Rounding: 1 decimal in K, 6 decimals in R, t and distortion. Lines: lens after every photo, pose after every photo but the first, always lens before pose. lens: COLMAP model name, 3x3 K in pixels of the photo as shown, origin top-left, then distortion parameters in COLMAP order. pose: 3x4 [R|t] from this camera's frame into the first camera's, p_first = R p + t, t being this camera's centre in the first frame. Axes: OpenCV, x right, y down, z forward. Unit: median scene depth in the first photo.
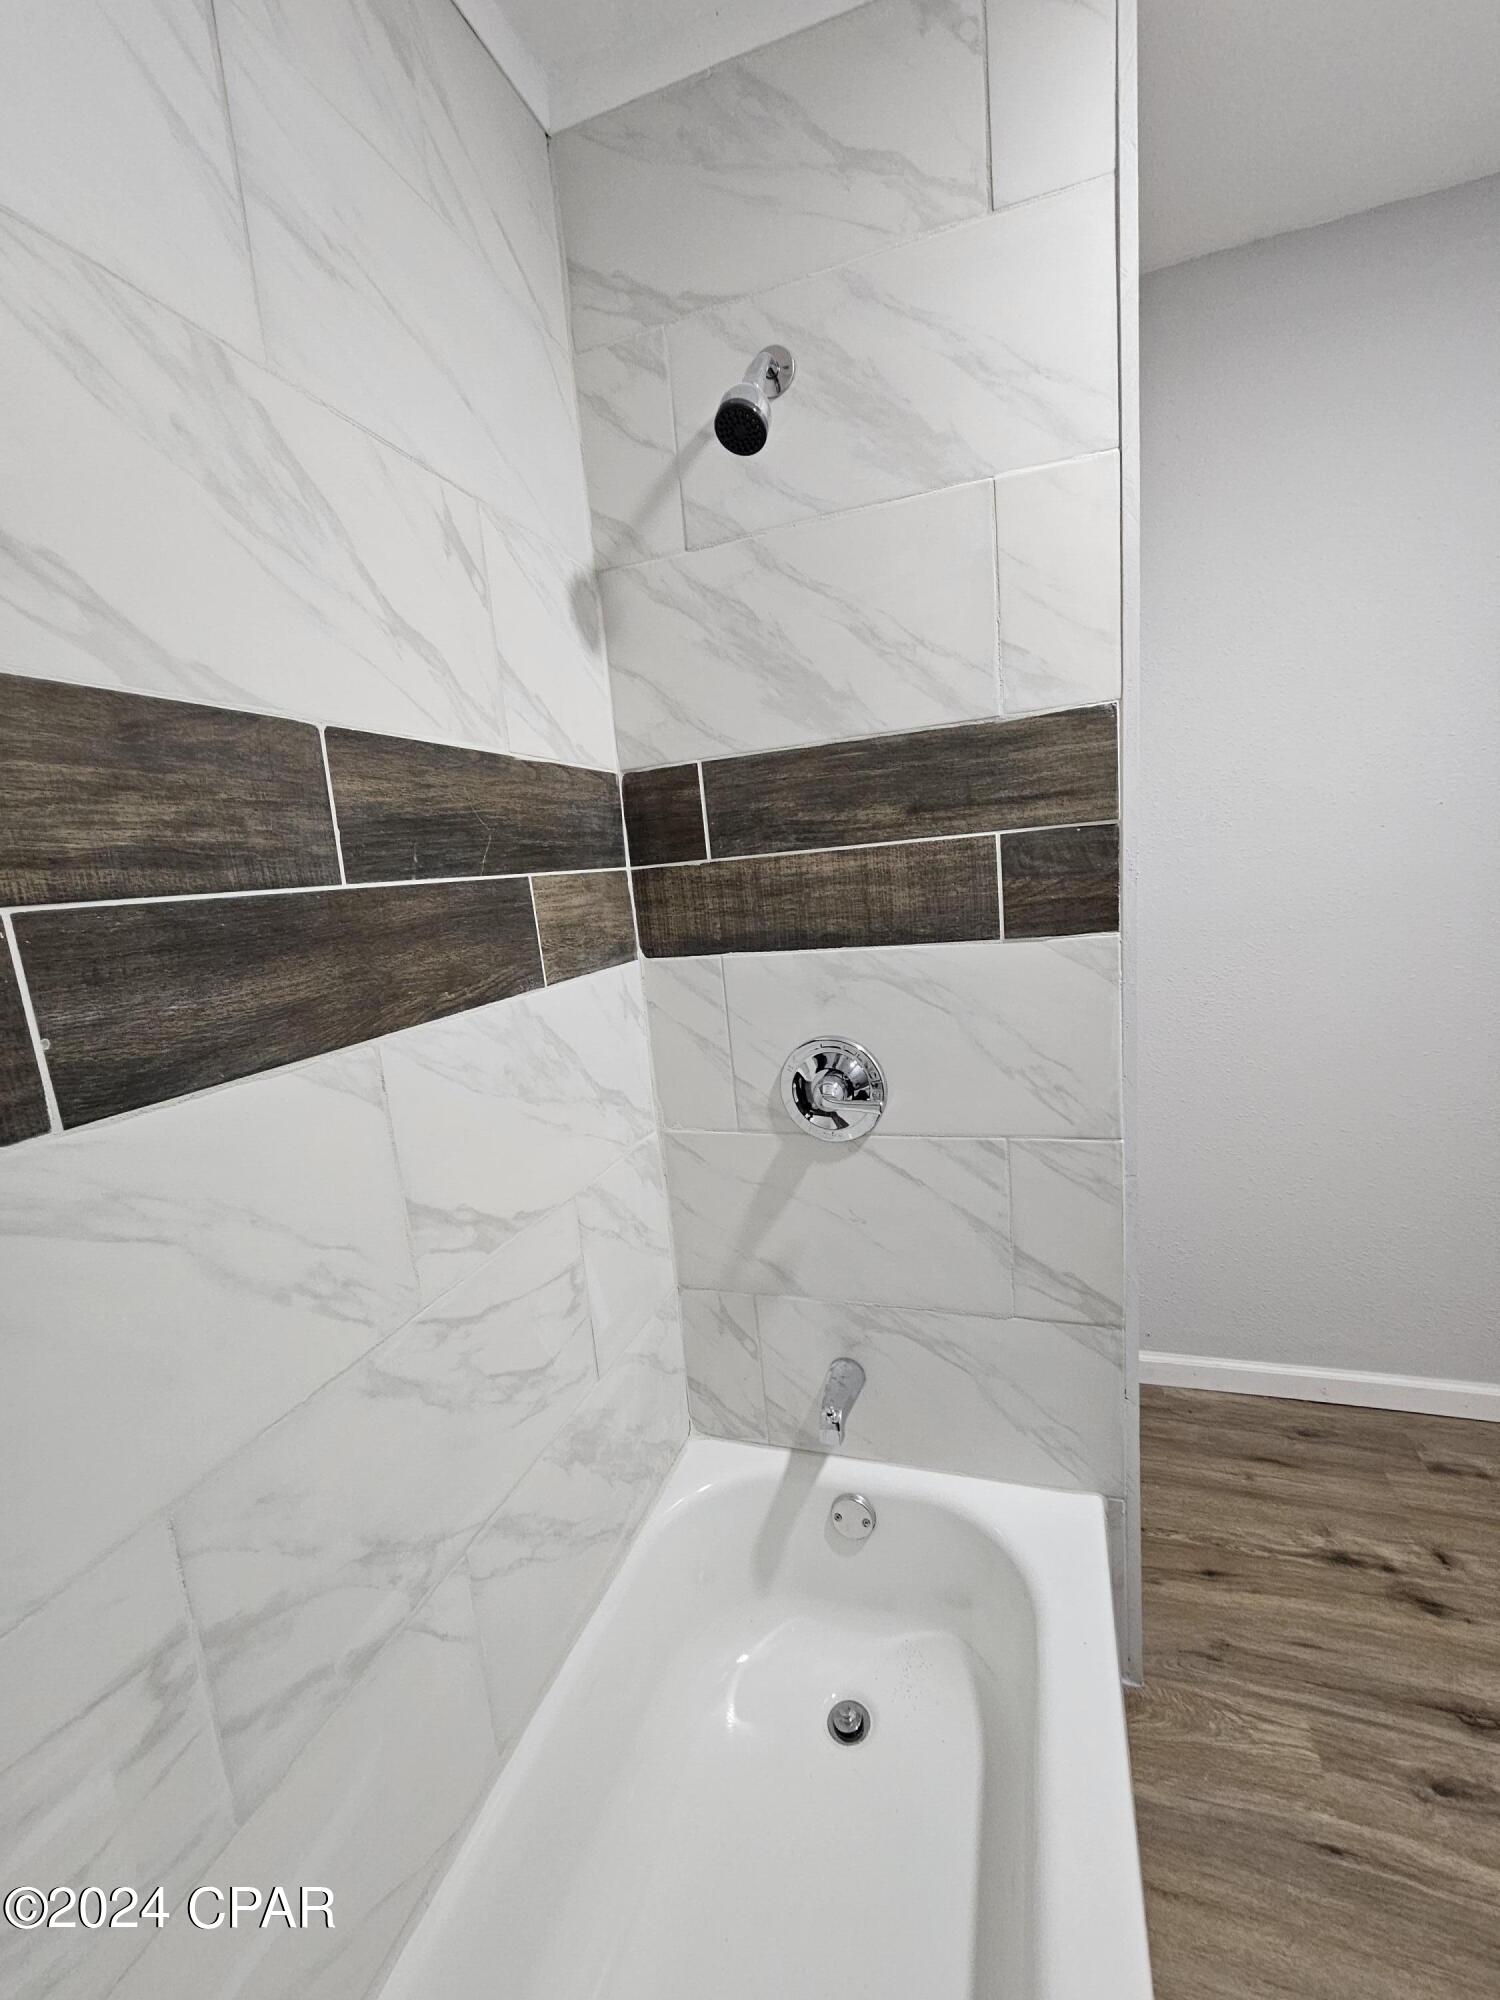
lens RADIAL K [[811.8, 0, 750.3], [0, 811.8, 1001.1], [0, 0, 1]] dist [-0.000895, -0.000218]
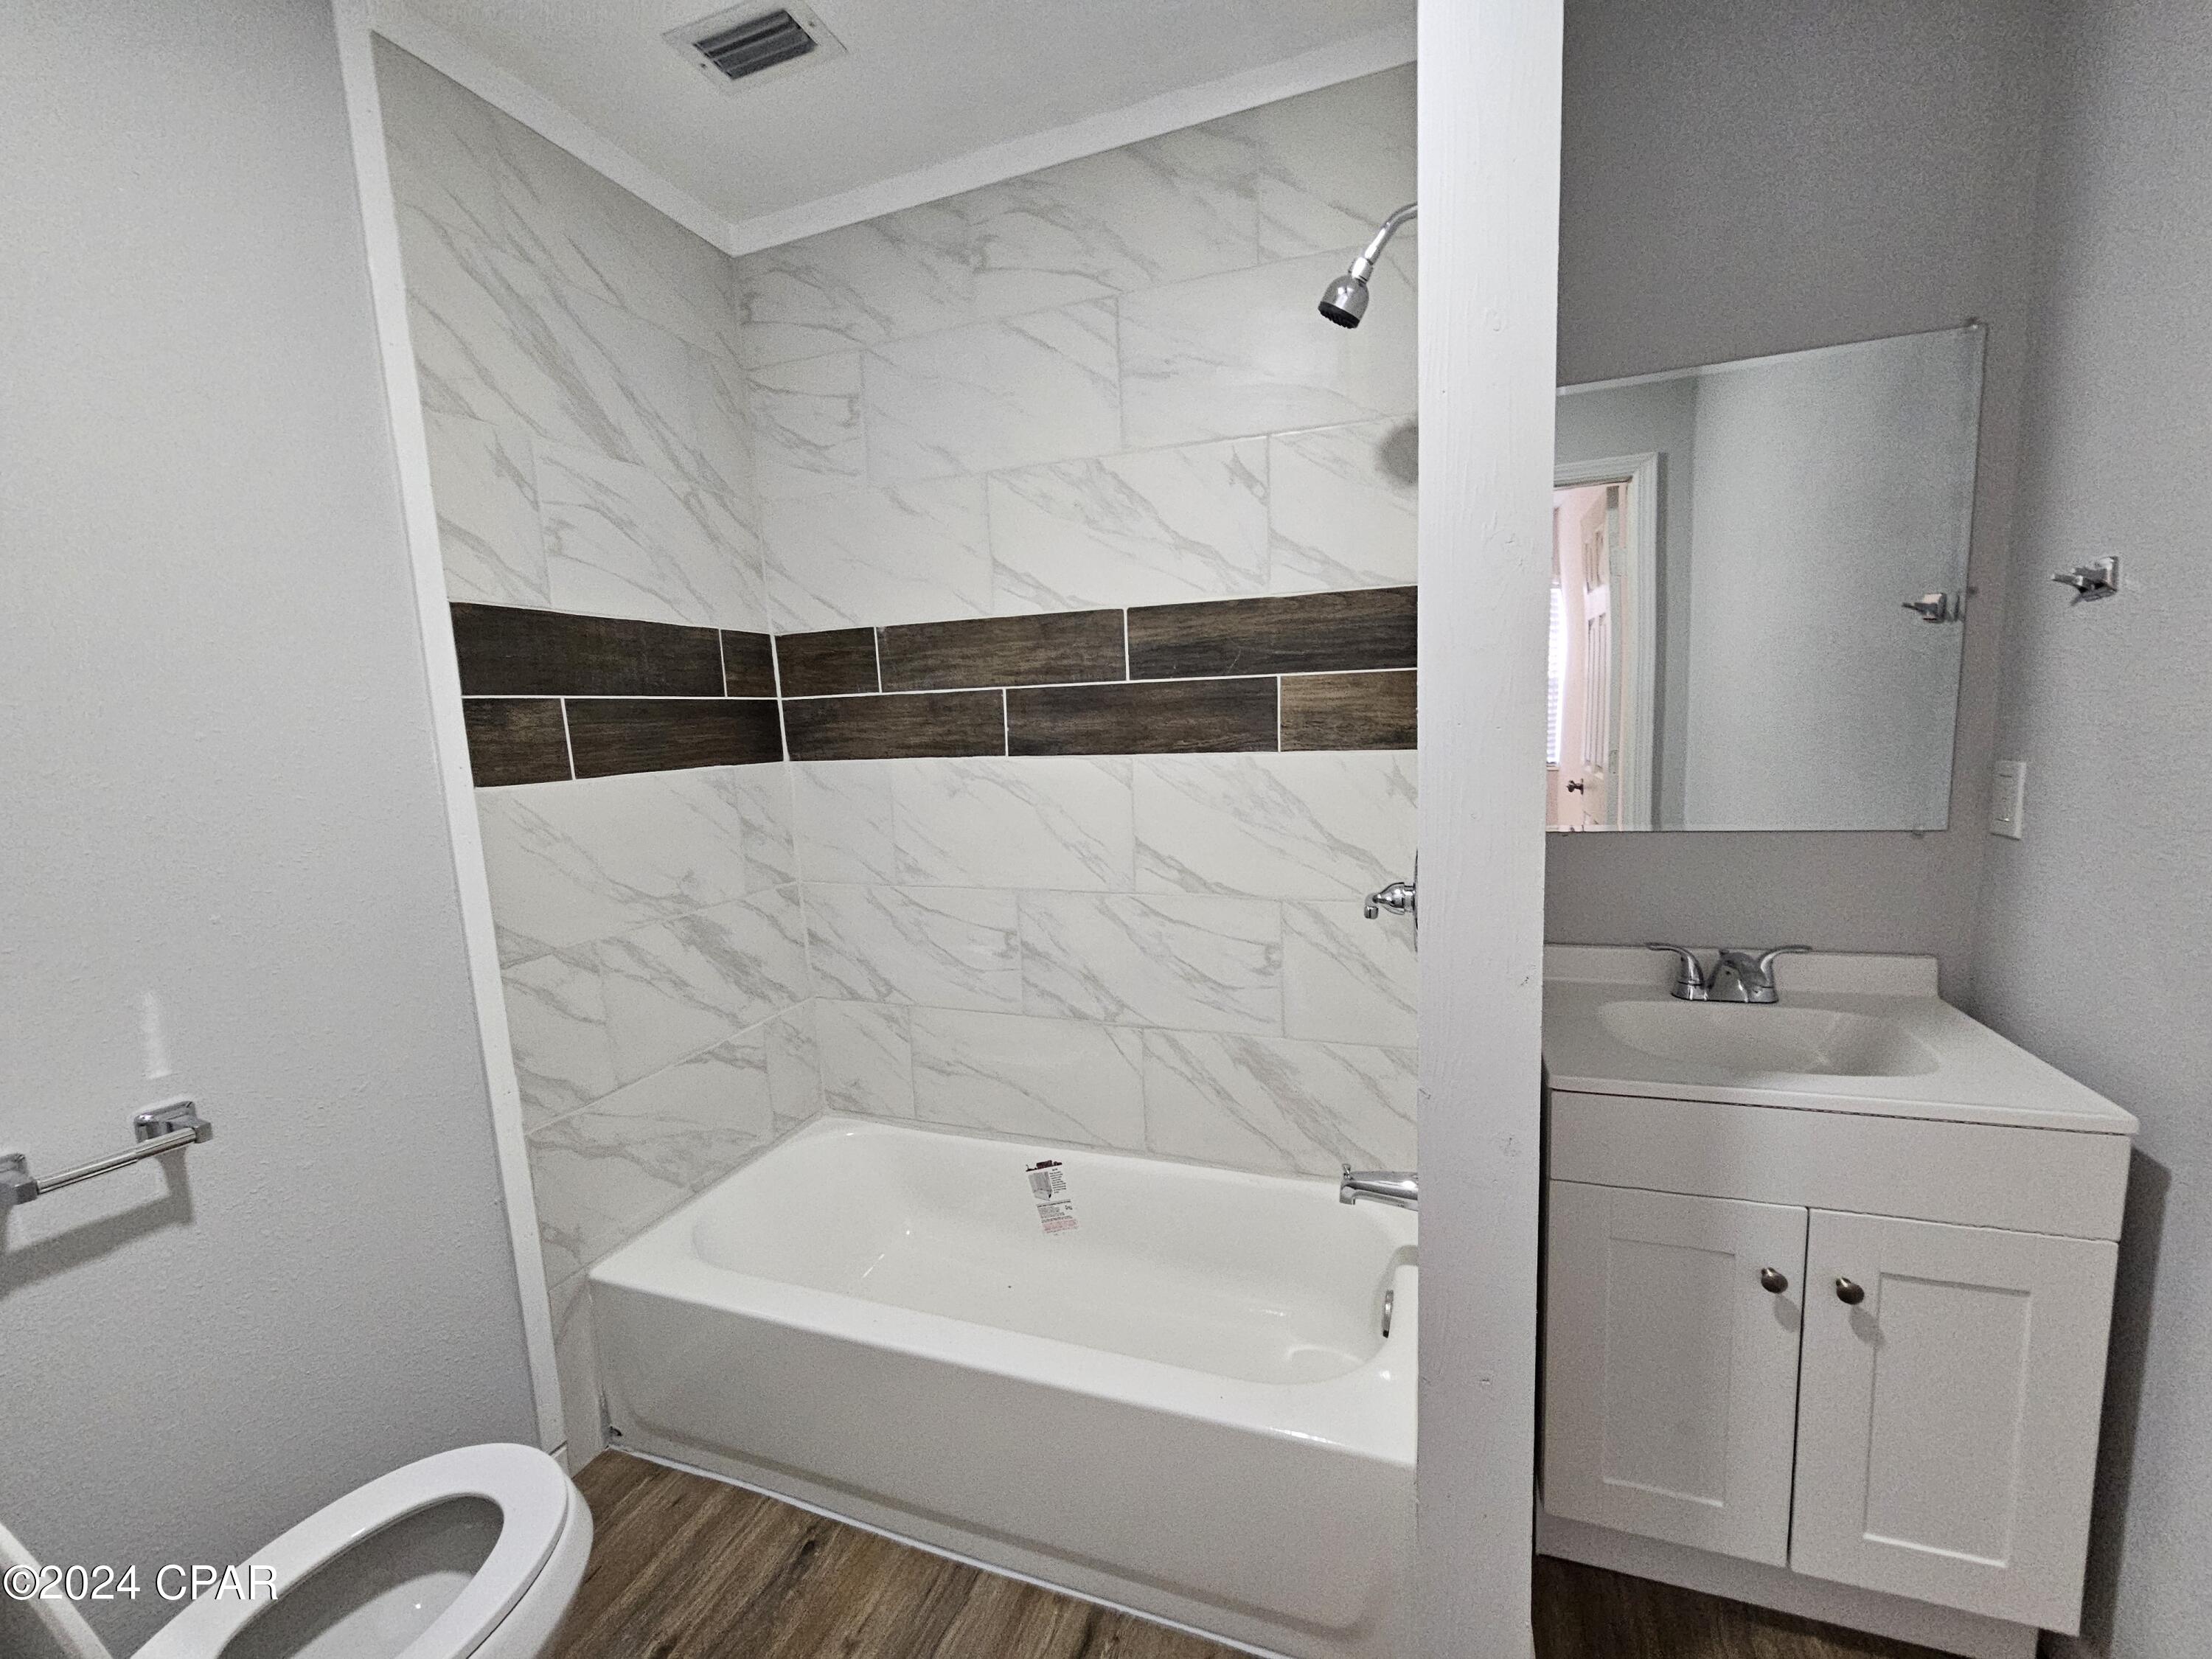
lens RADIAL K [[897.9, 0, 1109.5], [0, 897.9, 827.8], [0, 0, 1]] dist [-0.000895, -0.000218]
pose [[0.001372, 0.215428, -0.976519, 1.700133], [-0.128543, 0.968457, 0.213468, -0.239441], [0.991703, 0.125231, 0.029020, 0.833643]]
